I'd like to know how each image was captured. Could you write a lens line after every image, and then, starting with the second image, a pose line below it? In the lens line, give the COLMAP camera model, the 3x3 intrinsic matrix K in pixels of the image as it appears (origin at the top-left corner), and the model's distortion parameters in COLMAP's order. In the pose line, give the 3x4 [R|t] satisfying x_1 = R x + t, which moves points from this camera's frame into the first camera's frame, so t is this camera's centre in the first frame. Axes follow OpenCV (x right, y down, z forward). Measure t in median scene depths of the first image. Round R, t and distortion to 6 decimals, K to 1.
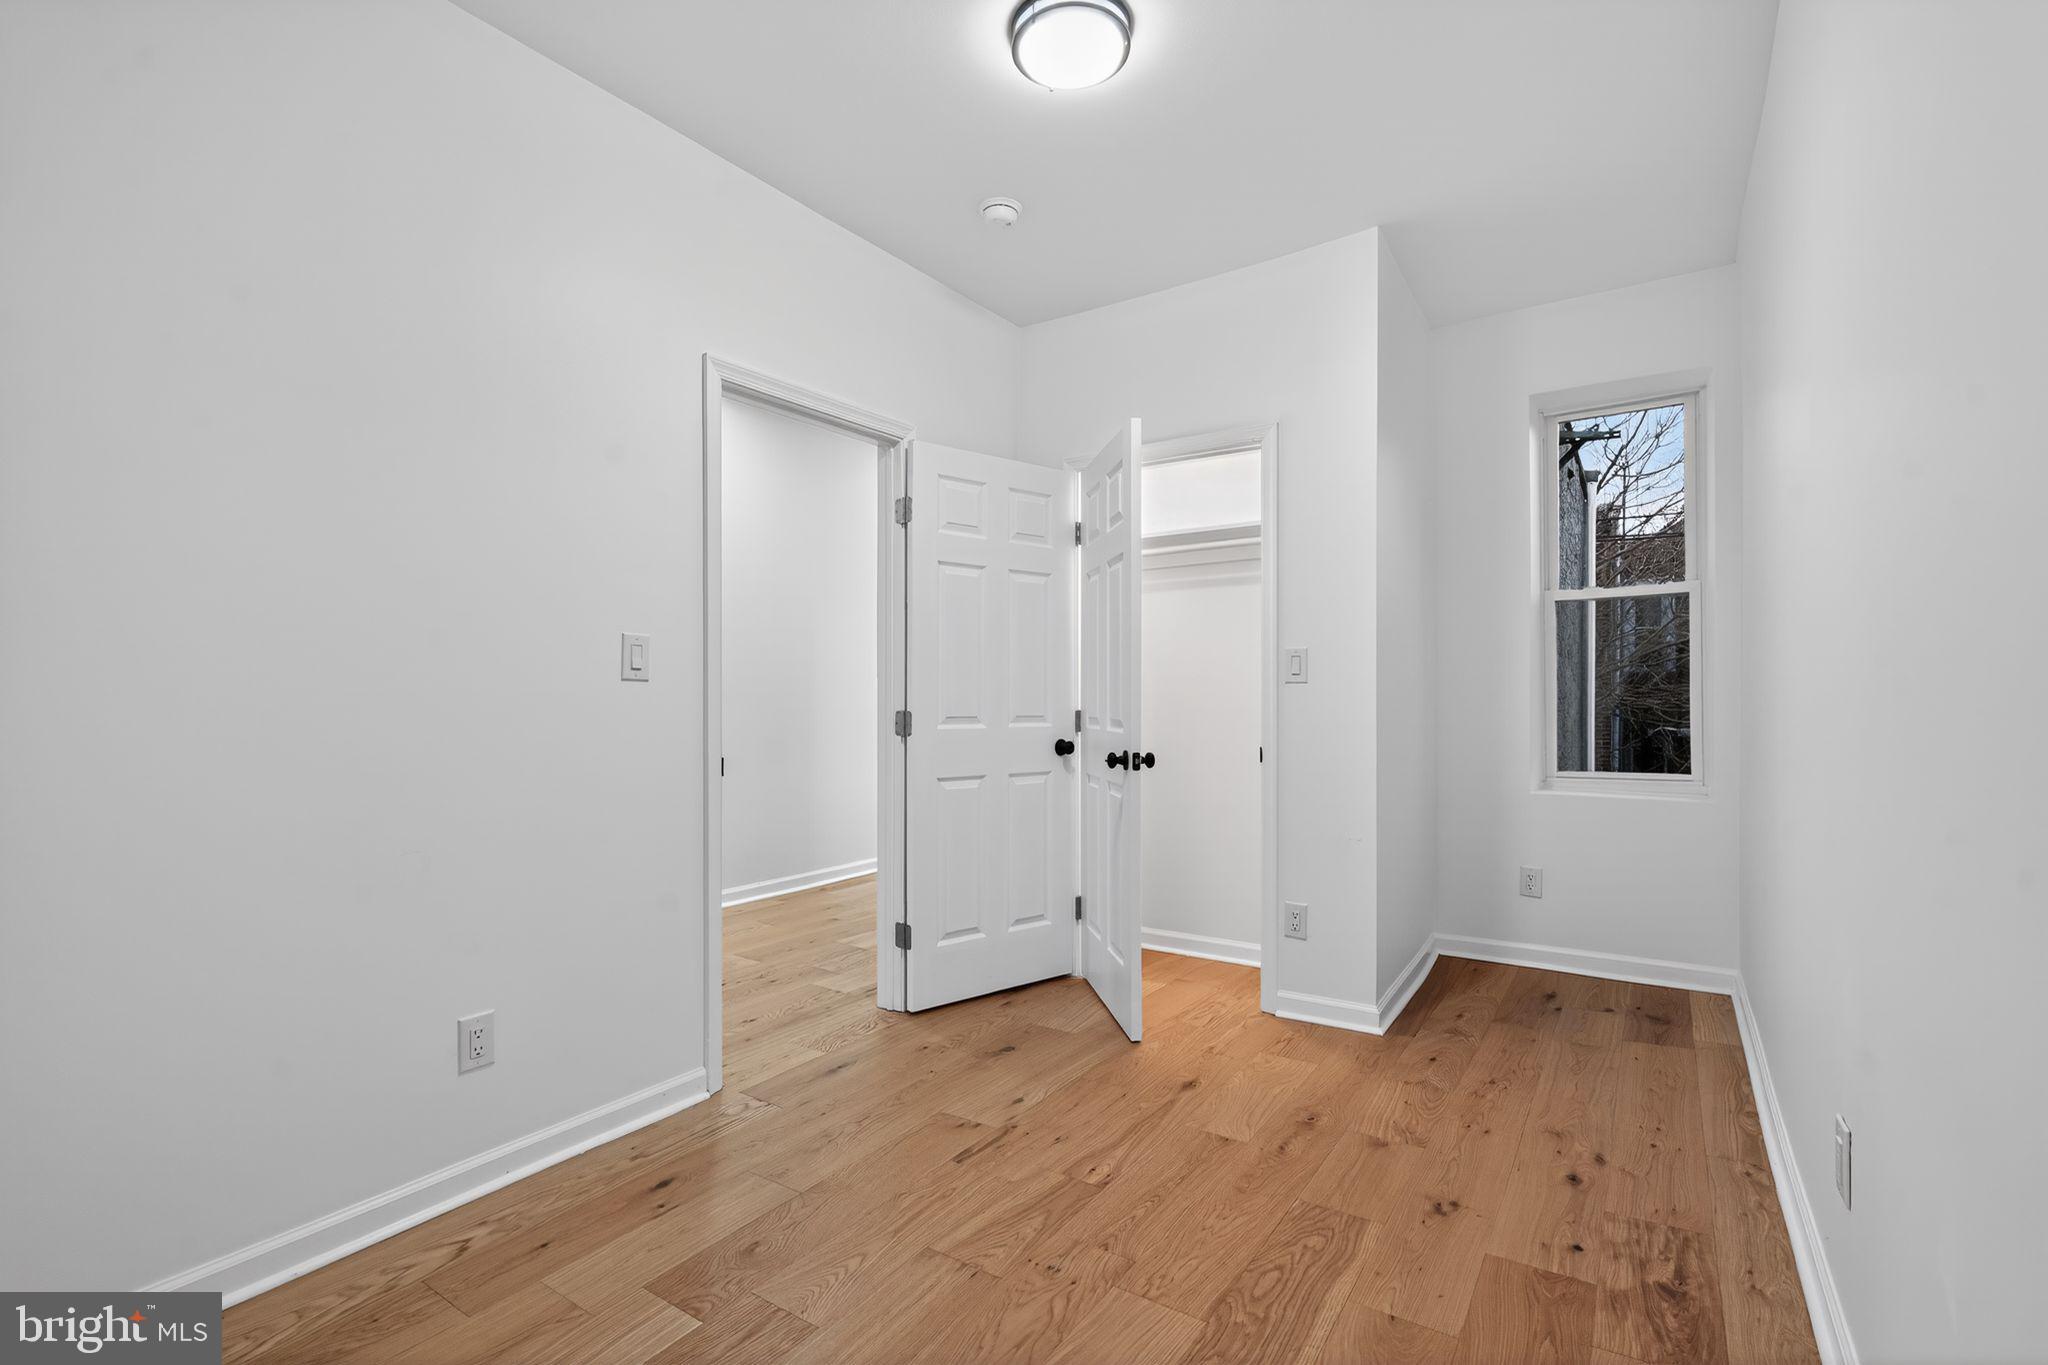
lens RADIAL K [[933.9, 0, 1024.2], [0, 933.9, 696.2], [0, 0, 1]] dist [-0.009876, 0.002612]
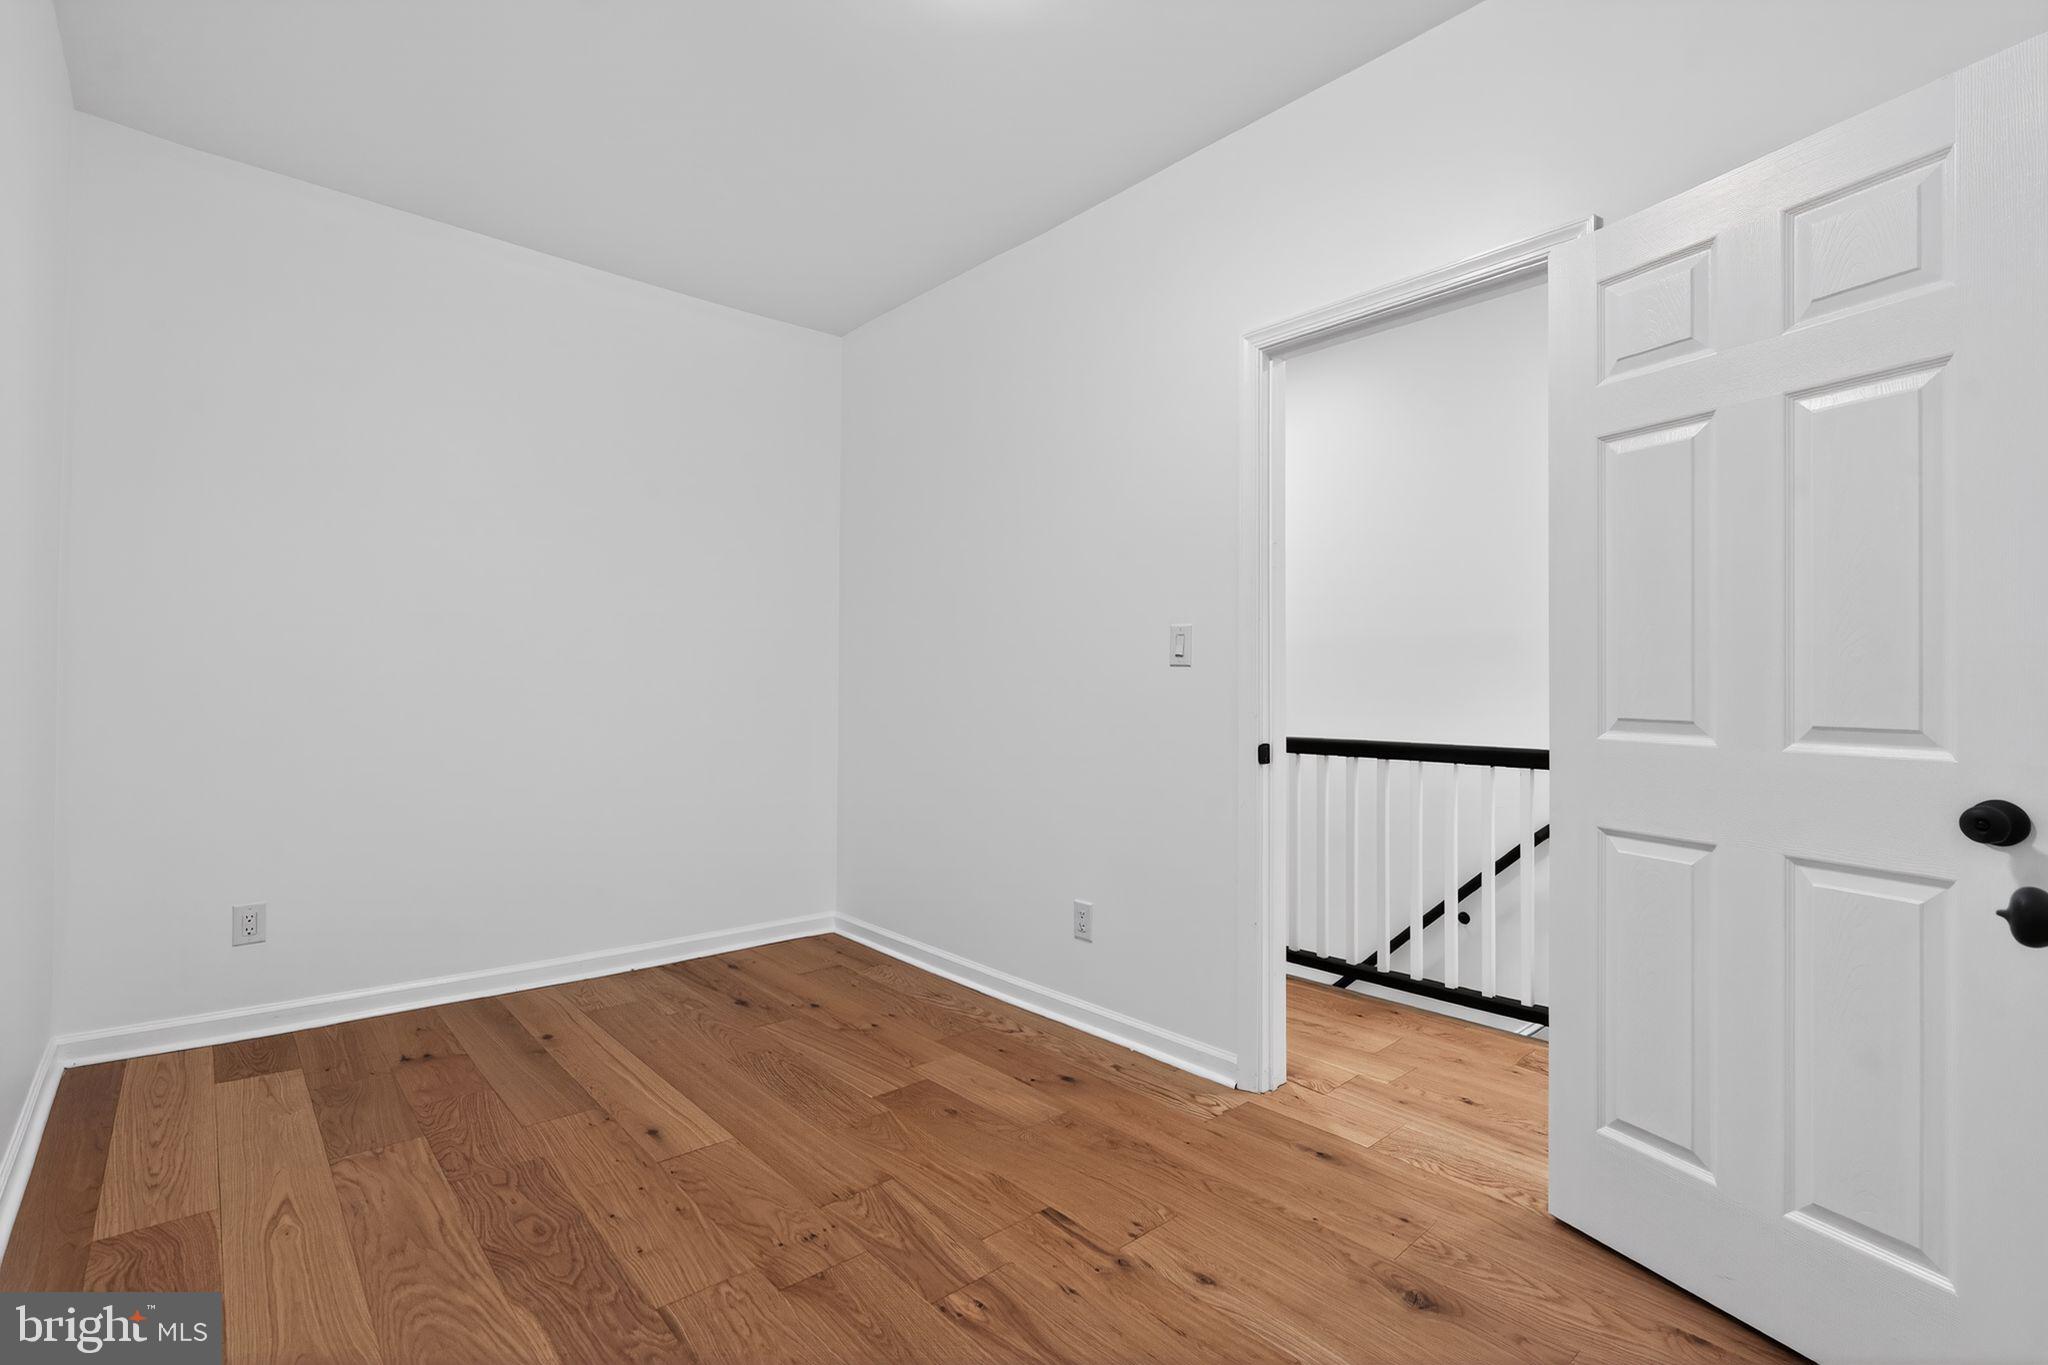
lens RADIAL K [[933.9, 0, 1024.7], [0, 933.9, 673.1], [0, 0, 1]] dist [-0.009876, 0.002612]
pose [[-0.248443, -0.010400, -0.968591, 0.707813], [-0.002685, 0.999946, -0.010047, 0.003143], [0.968643, 0.000105, -0.248457, 1.081200]]
